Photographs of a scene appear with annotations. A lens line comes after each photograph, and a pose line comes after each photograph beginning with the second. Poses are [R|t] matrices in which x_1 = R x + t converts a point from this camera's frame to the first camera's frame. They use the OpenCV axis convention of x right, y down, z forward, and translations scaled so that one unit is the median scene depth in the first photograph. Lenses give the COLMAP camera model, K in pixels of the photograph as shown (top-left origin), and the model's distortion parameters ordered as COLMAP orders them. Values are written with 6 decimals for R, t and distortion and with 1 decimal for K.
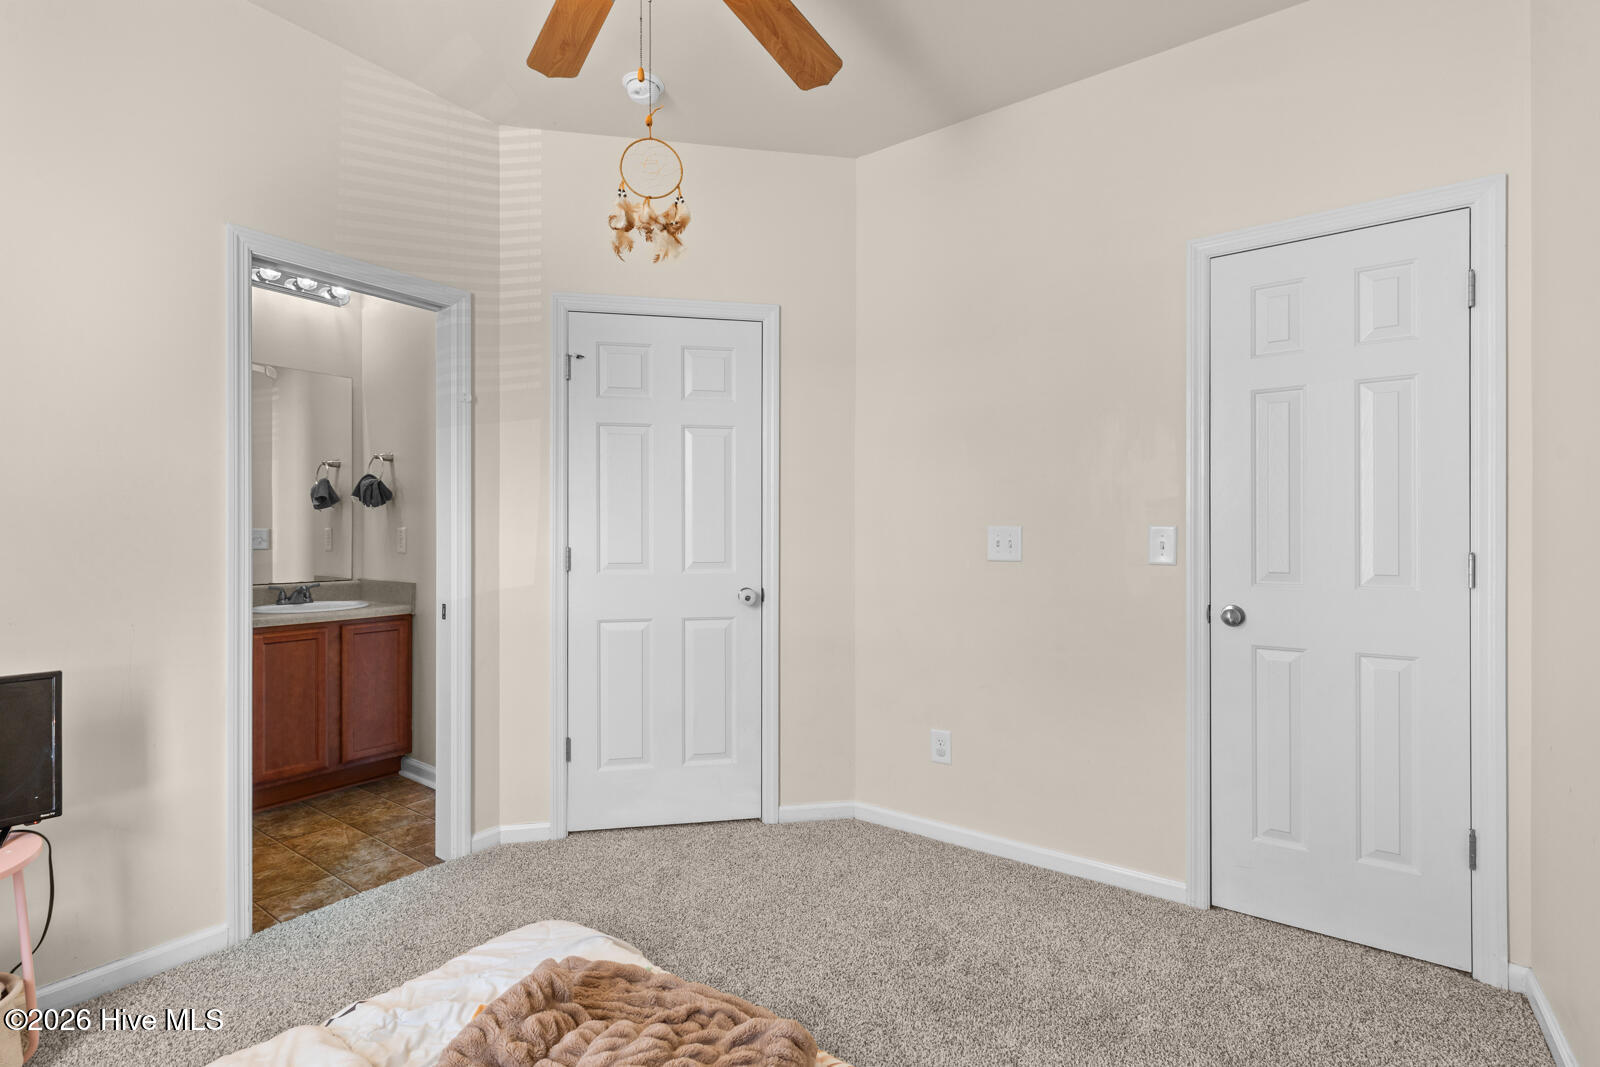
lens RADIAL K [[711.5, 0, 800.0], [0, 711.5, 533.5], [0, 0, 1]] dist [0.000296, -0.000005]
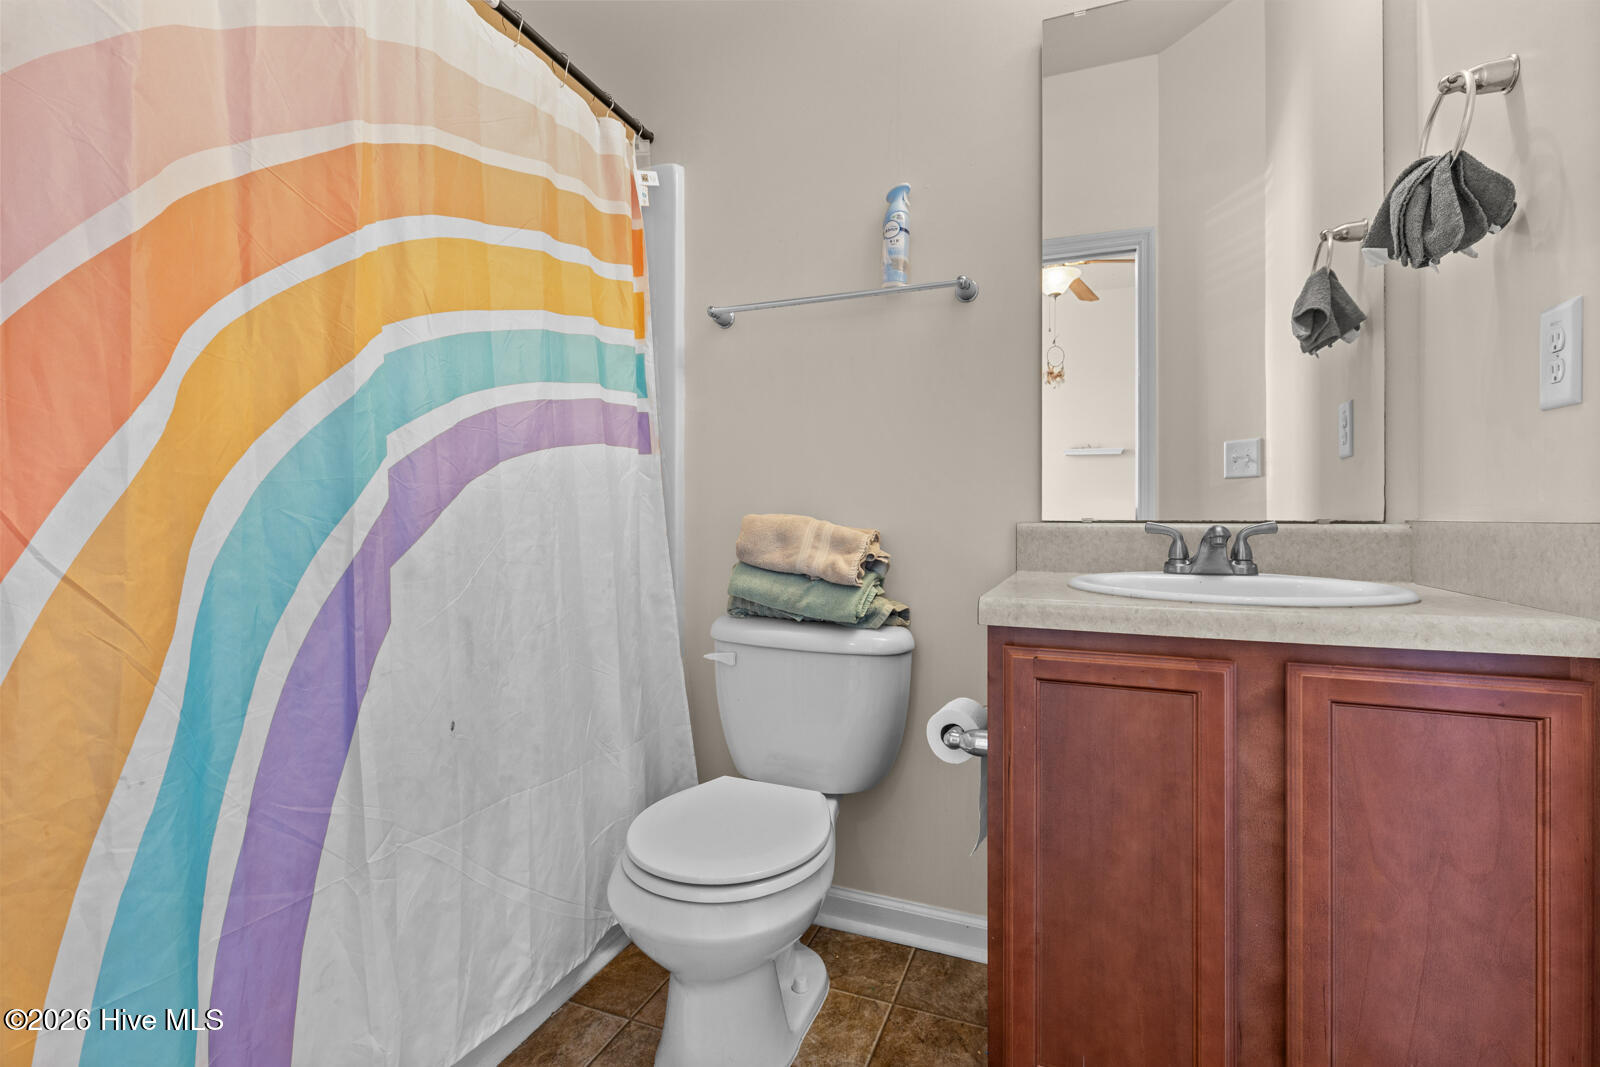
lens RADIAL K [[734.0, 0, 802.1], [0, 734.0, 509.2], [0, 0, 1]] dist [-0.010092, -0.000105]
pose [[0.230005, -0.011136, -0.973126, -0.378277], [-0.004847, 0.999909, -0.012588, 0.068911], [0.973177, 0.007612, 0.229930, 0.691264]]
